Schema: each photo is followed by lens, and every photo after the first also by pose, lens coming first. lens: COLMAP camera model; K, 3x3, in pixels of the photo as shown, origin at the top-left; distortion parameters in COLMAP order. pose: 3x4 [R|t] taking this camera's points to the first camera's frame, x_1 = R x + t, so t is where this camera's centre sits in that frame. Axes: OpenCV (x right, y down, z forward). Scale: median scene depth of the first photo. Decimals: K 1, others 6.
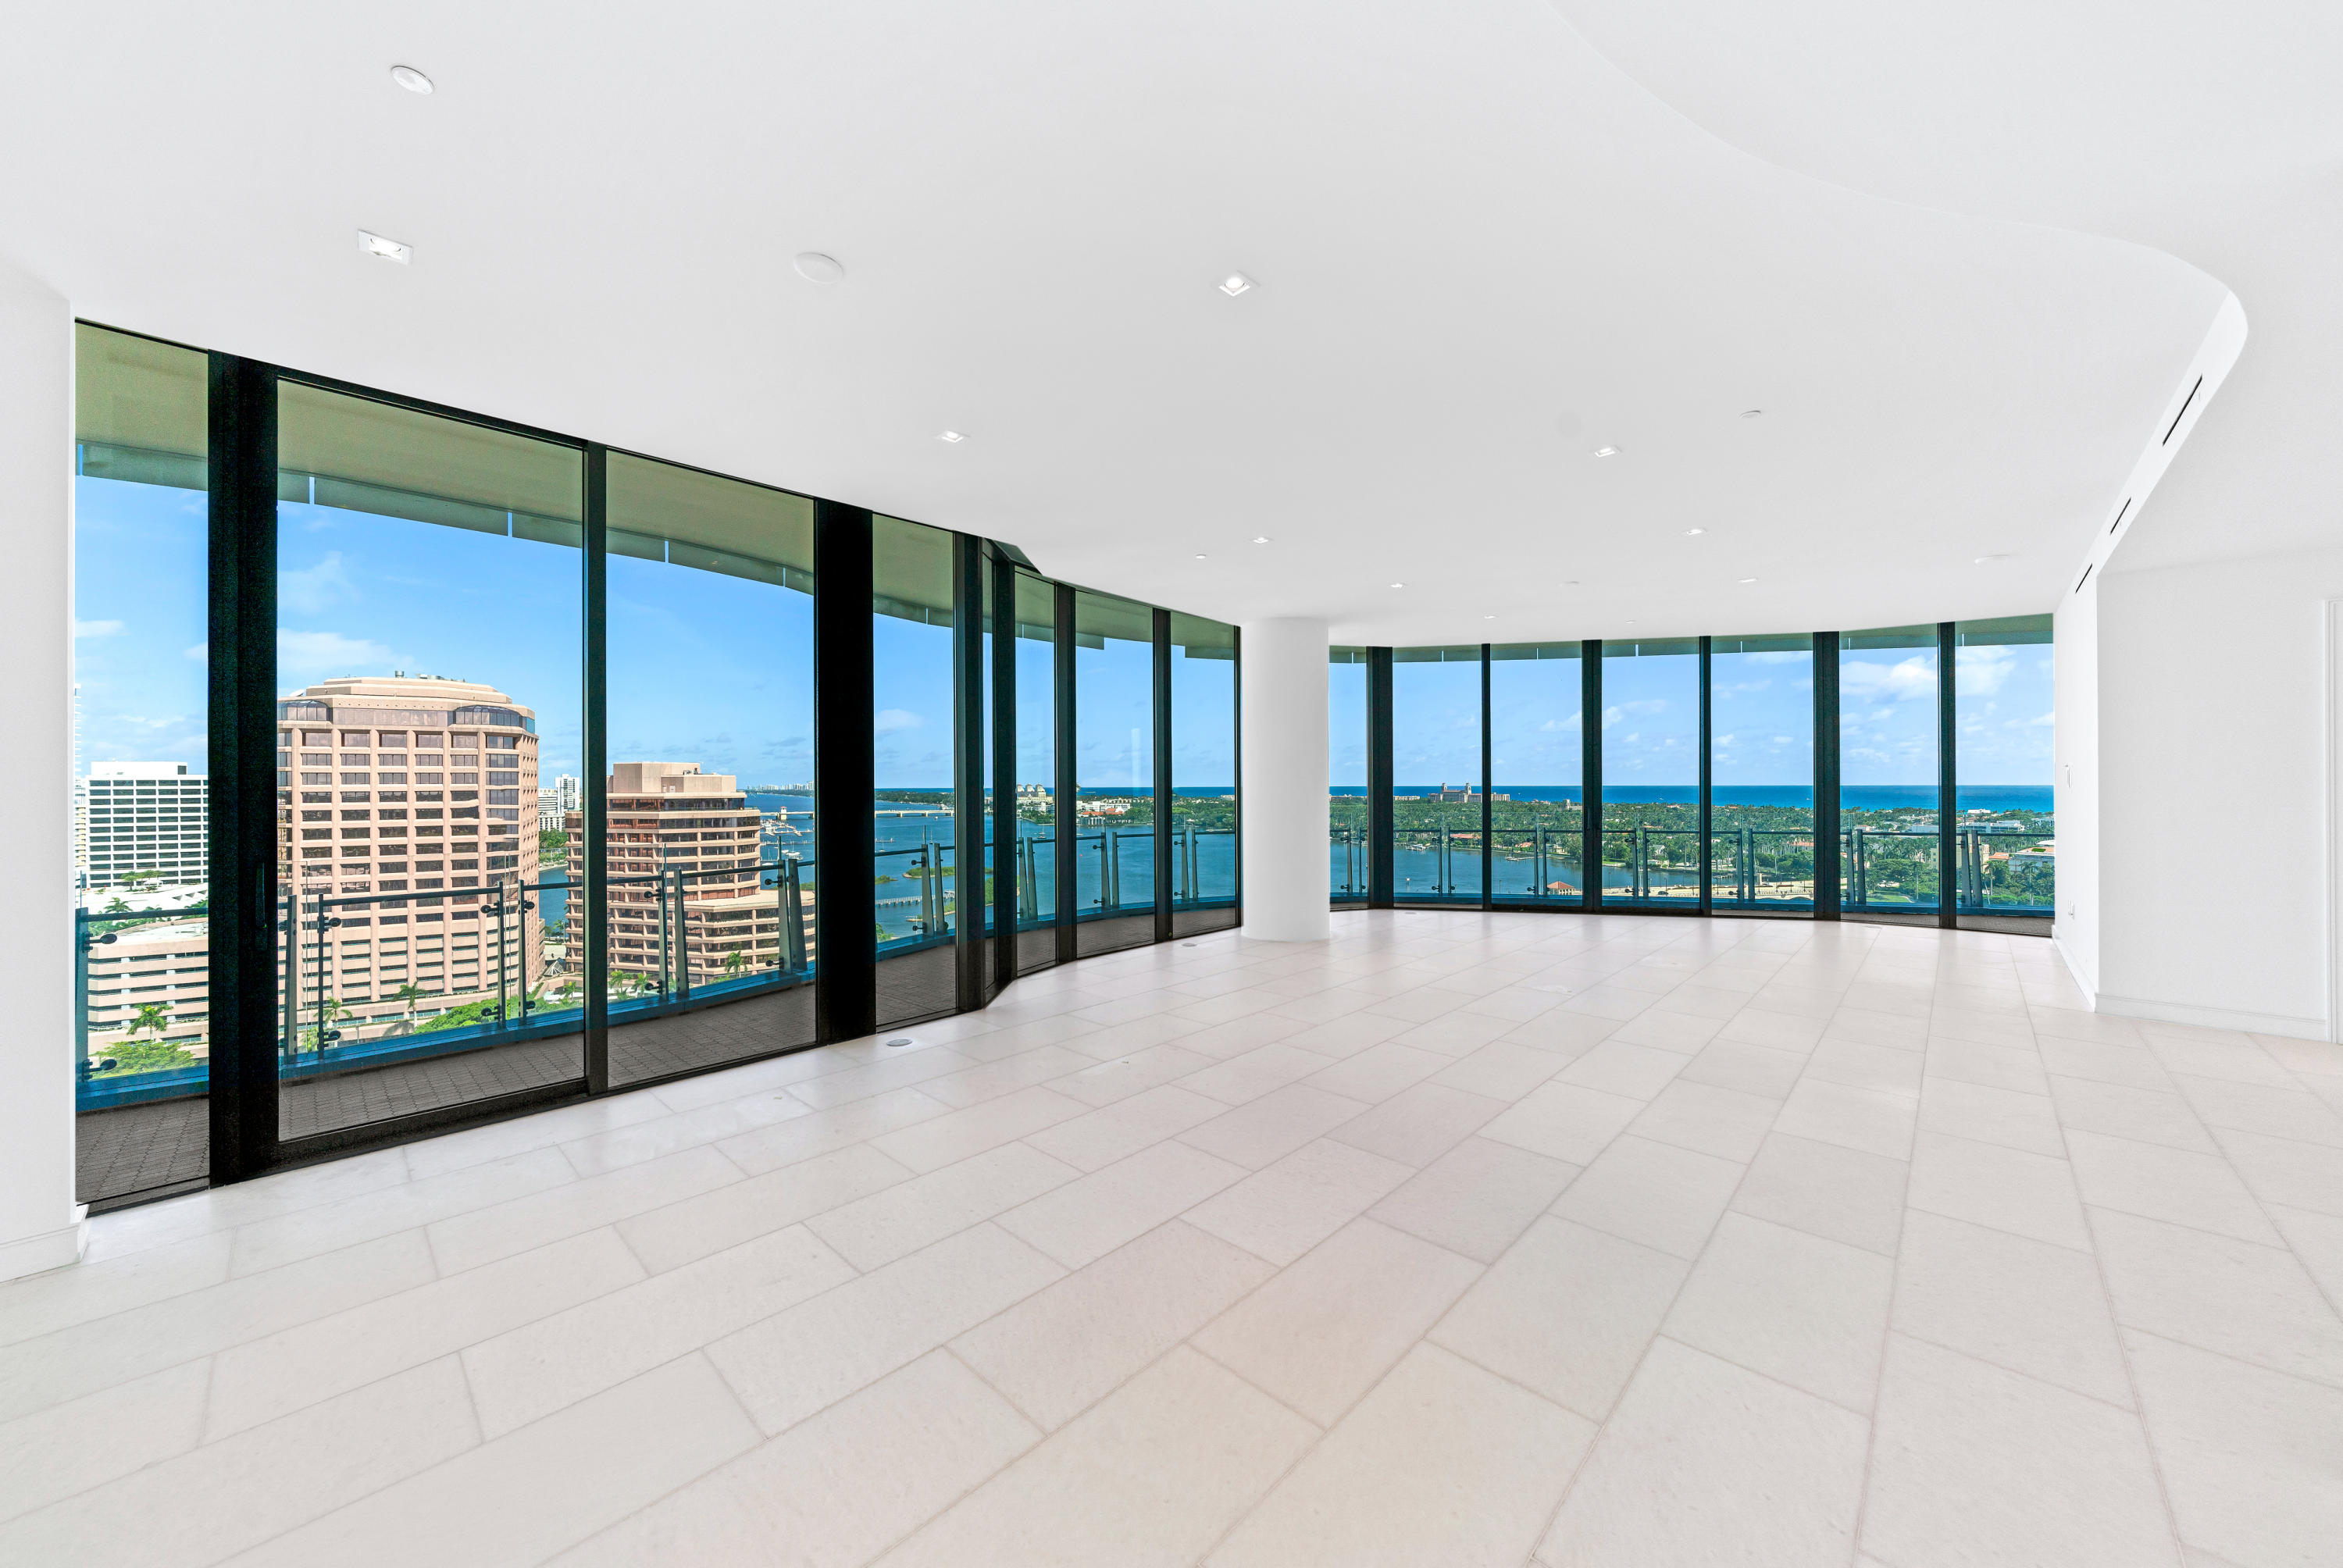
lens RADIAL K [[841.6, 0, 1174.3], [0, 841.6, 796.6], [0, 0, 1]] dist [-0.000446, -0.000183]
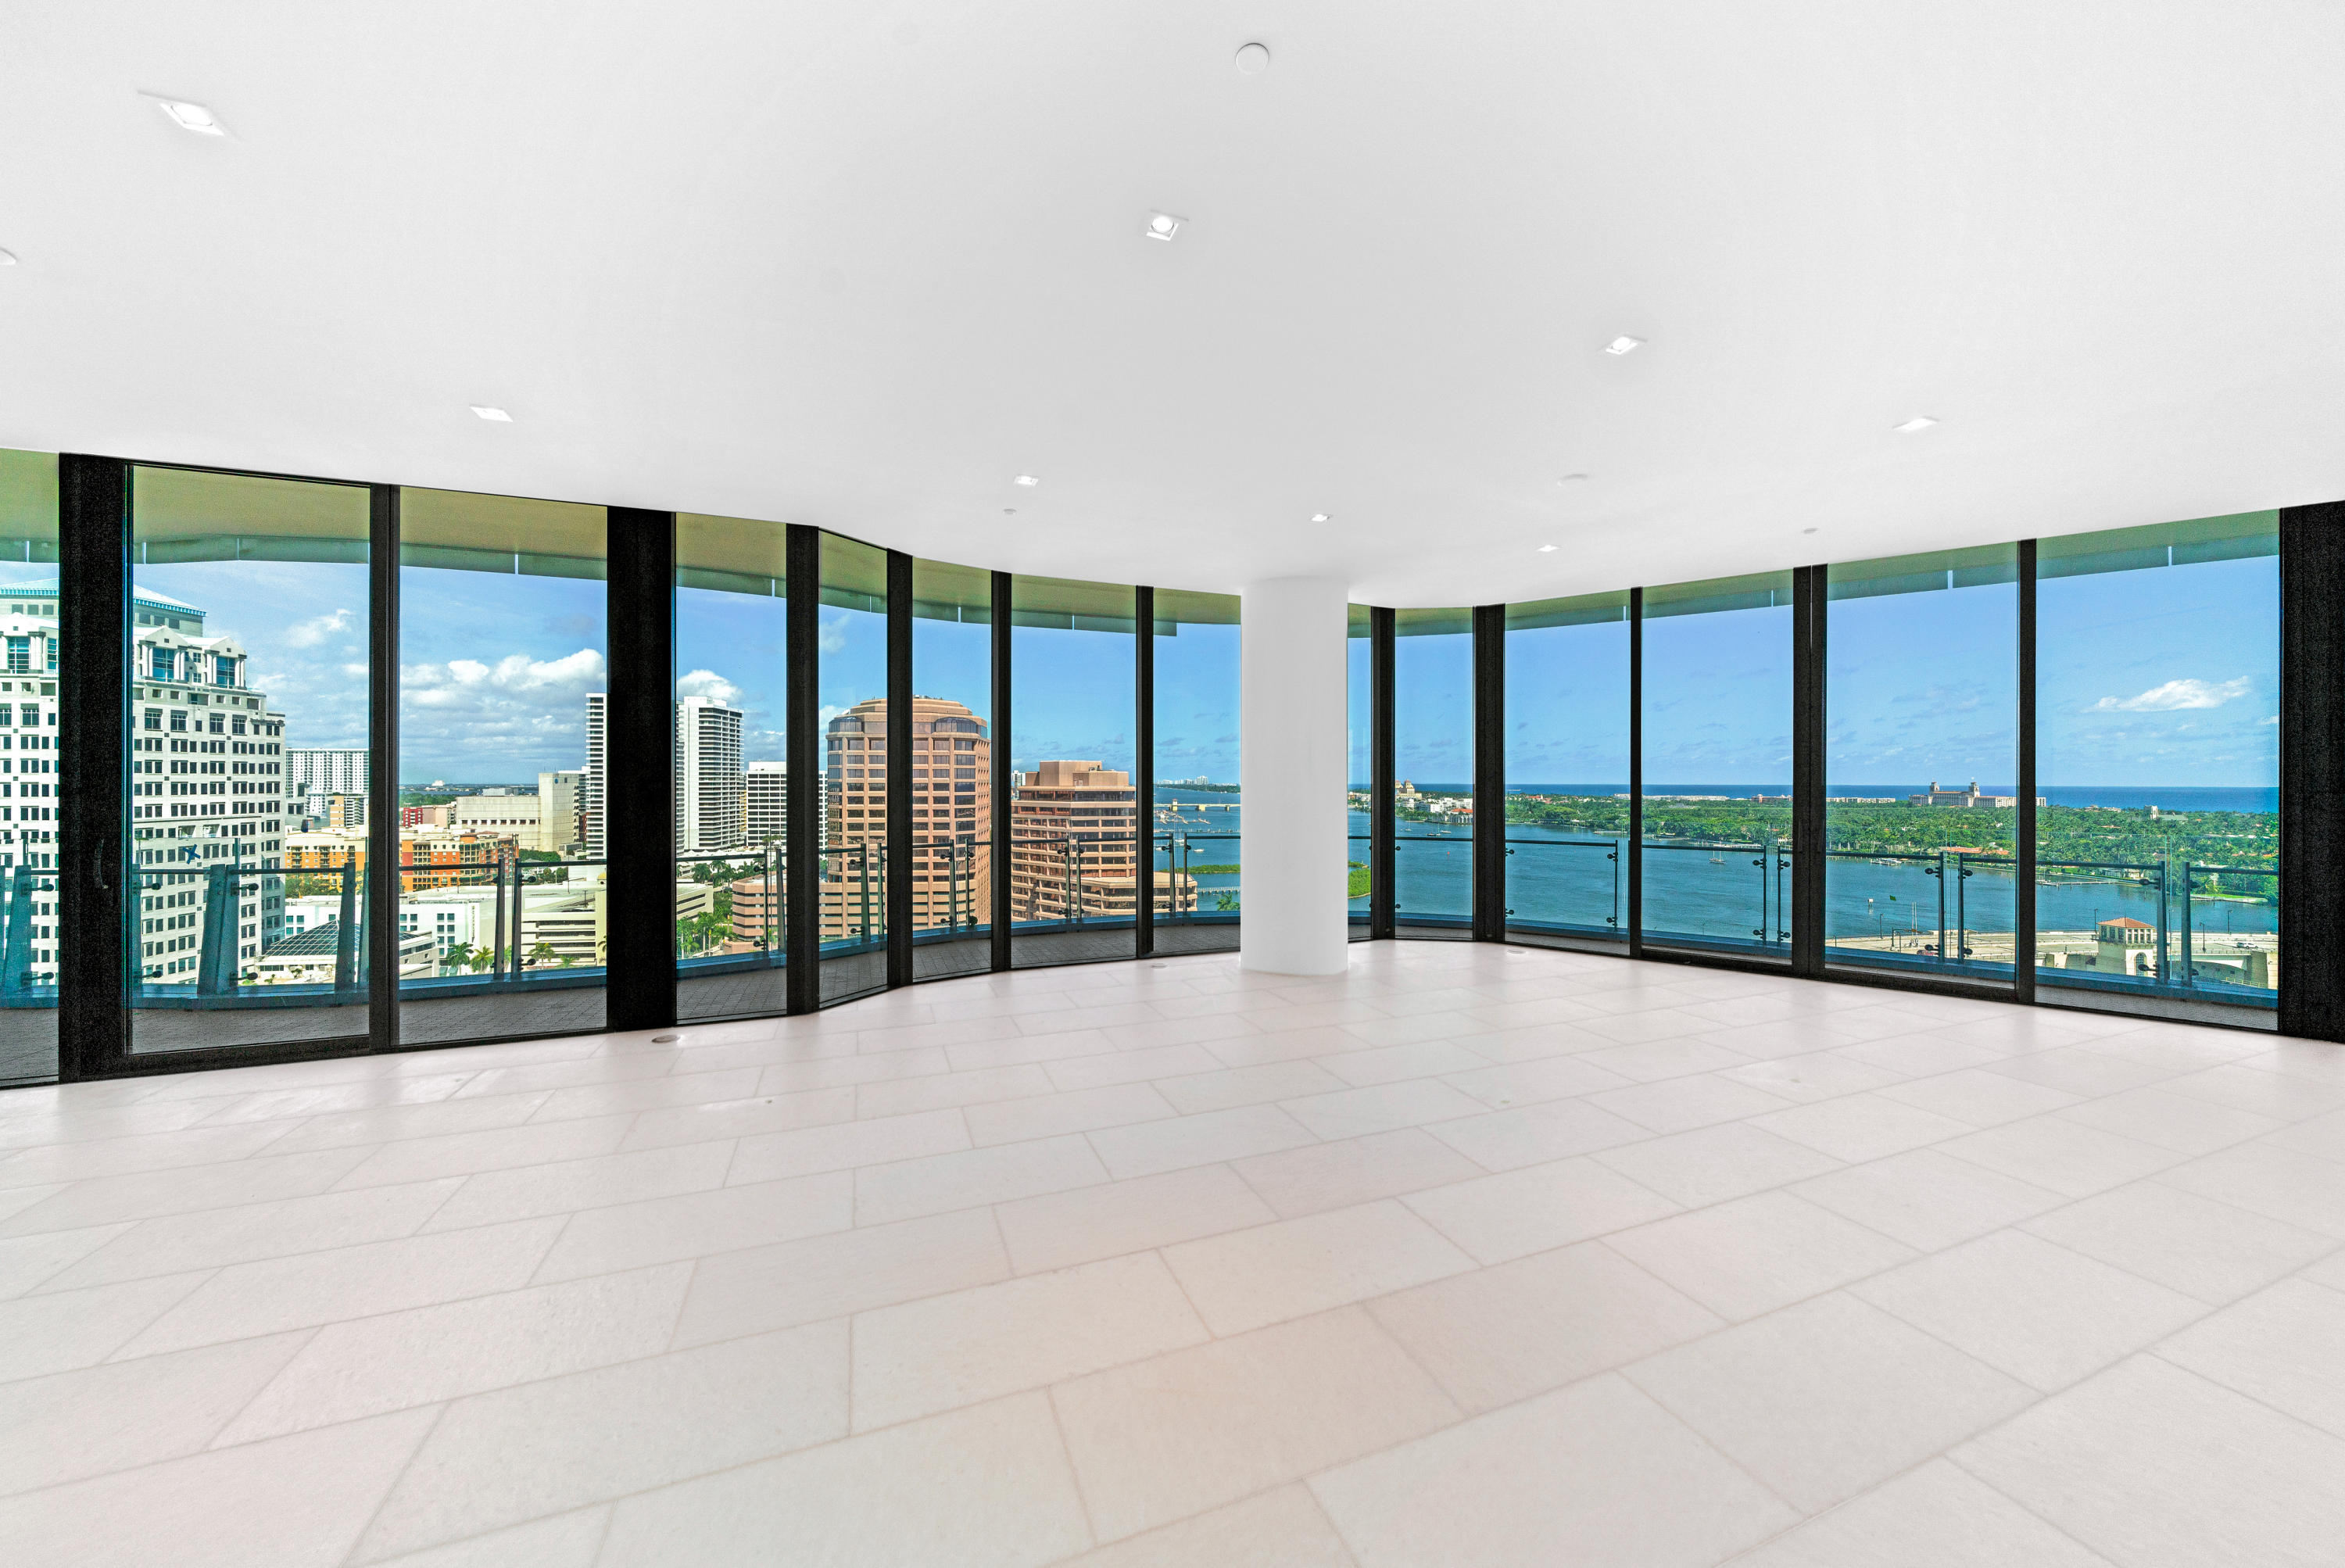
lens RADIAL K [[813.2, 0, 1201.0], [0, 813.2, 777.4], [0, 0, 1]] dist [-0.009071, 0.000041]
pose [[0.907992, 0.004097, -0.418968, 0.322693], [-0.011734, 0.999809, -0.015653, -0.004766], [0.418823, 0.019129, 0.907866, 0.196319]]
